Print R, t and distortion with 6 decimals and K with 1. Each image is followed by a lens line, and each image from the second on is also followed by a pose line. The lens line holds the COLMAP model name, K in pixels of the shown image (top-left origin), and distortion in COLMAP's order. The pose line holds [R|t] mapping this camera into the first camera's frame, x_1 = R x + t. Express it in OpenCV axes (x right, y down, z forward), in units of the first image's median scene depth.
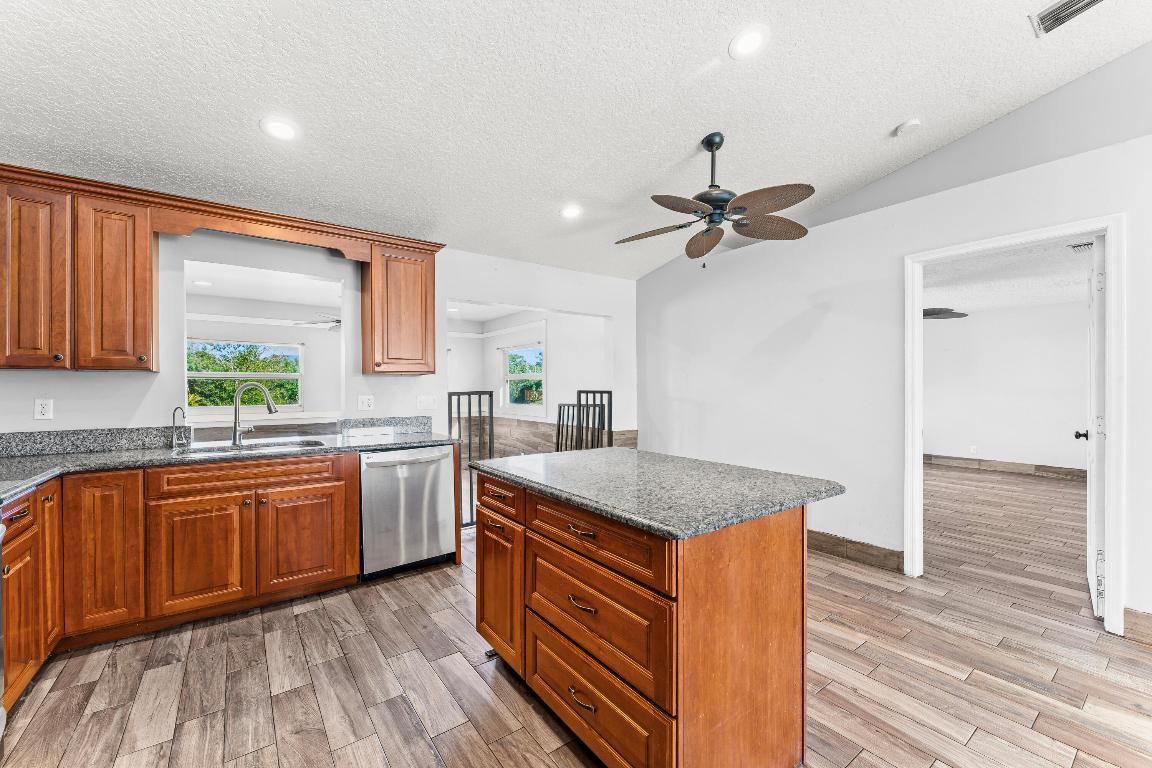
lens RADIAL K [[464.8, 0, 576.0], [0, 464.8, 384.0], [0, 0, 1]] dist [-0.000147, -0.000020]
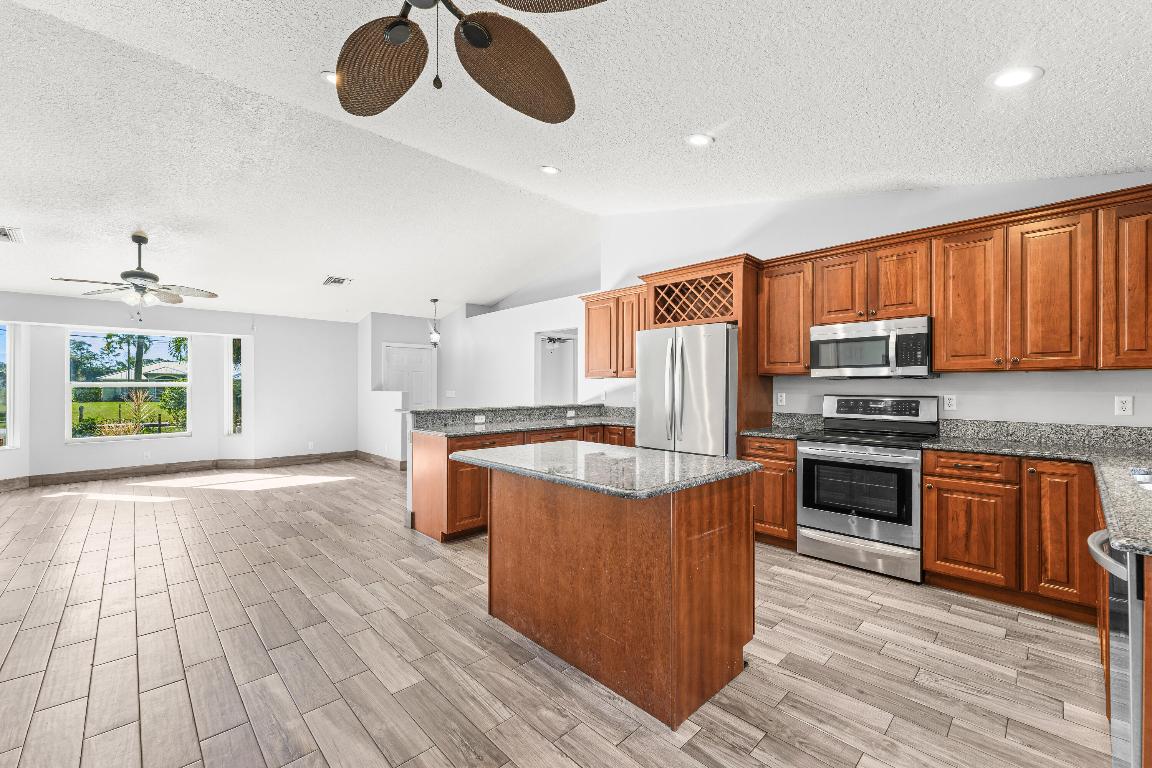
lens RADIAL K [[464.8, 0, 576.0], [0, 464.8, 384.0], [0, 0, 1]] dist [-0.000147, -0.000020]
pose [[-0.990871, 0.002148, -0.134796, 0.315408], [0.003349, 0.999957, -0.008679, 0.007301], [0.134772, -0.009051, -0.990835, 2.100106]]
